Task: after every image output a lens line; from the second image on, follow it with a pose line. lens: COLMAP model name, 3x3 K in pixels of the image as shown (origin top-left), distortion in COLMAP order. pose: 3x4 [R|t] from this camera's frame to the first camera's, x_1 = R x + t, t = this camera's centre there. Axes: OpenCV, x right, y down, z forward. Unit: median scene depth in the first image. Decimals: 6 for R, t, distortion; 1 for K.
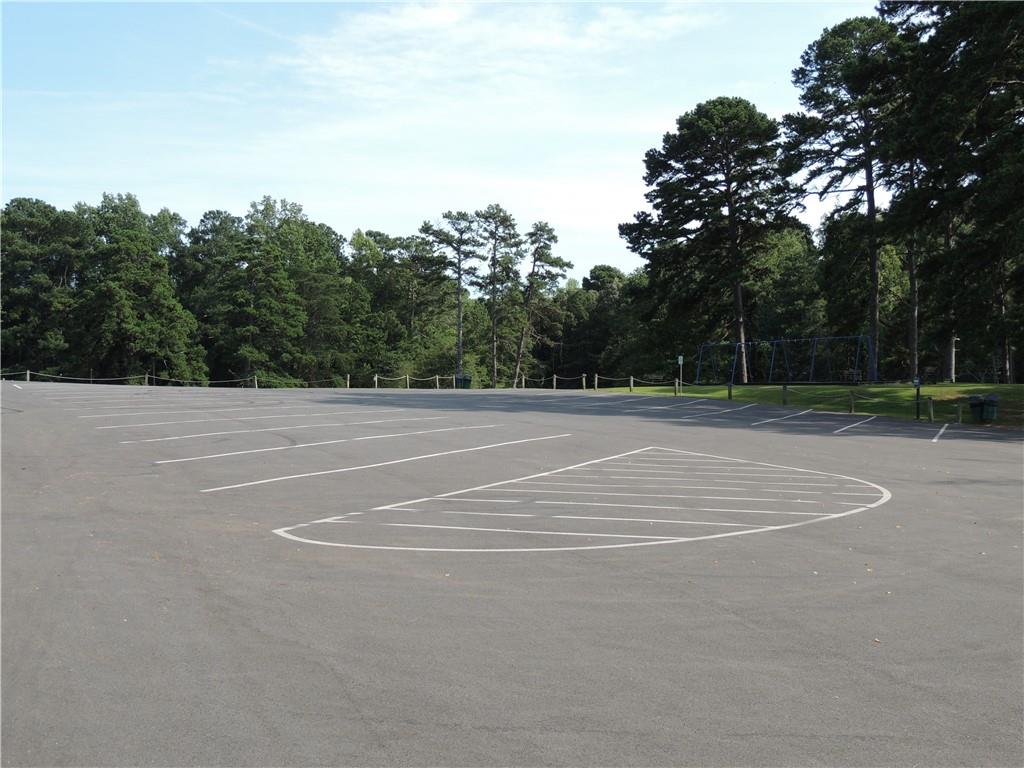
lens RADIAL K [[1275.9, 0, 513.5], [0, 1275.9, 385.1], [0, 0, 1]] dist [-0.066962, 0.000000]
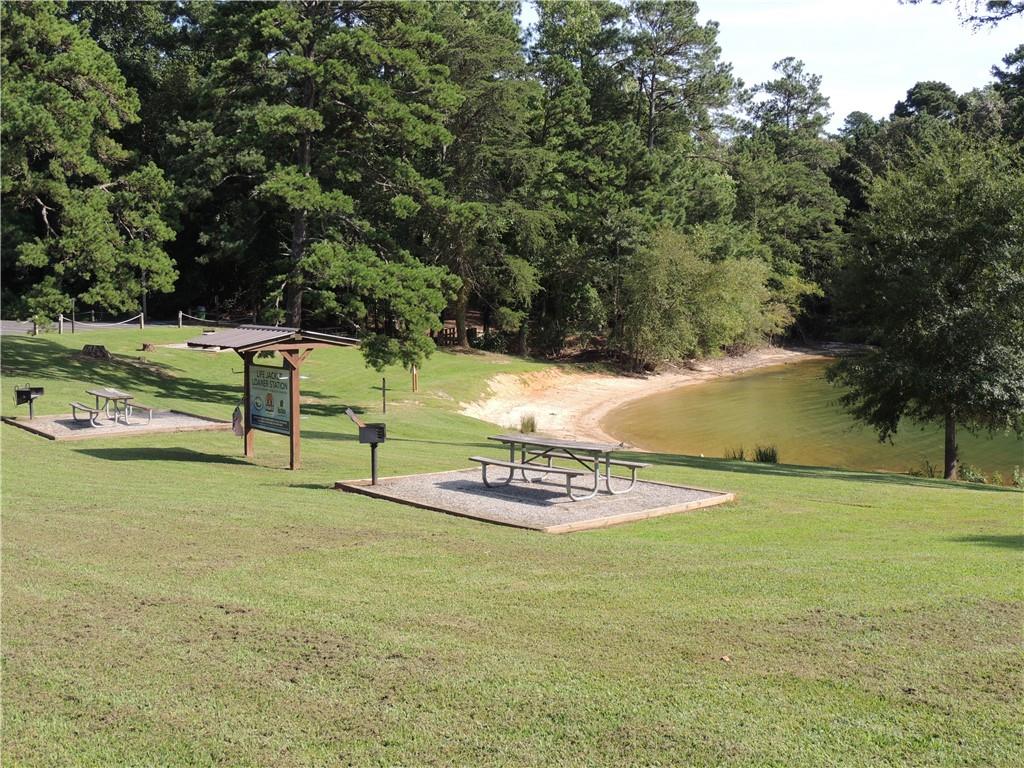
lens RADIAL K [[1275.9, 0, 512.9], [0, 1275.9, 377.7], [0, 0, 1]] dist [-0.066962, 0.000000]
pose [[0.994834, 0.017015, -0.100082, -0.111929], [-0.008718, 0.996531, 0.082762, -0.003544], [0.101143, -0.081462, 0.991531, 0.647340]]
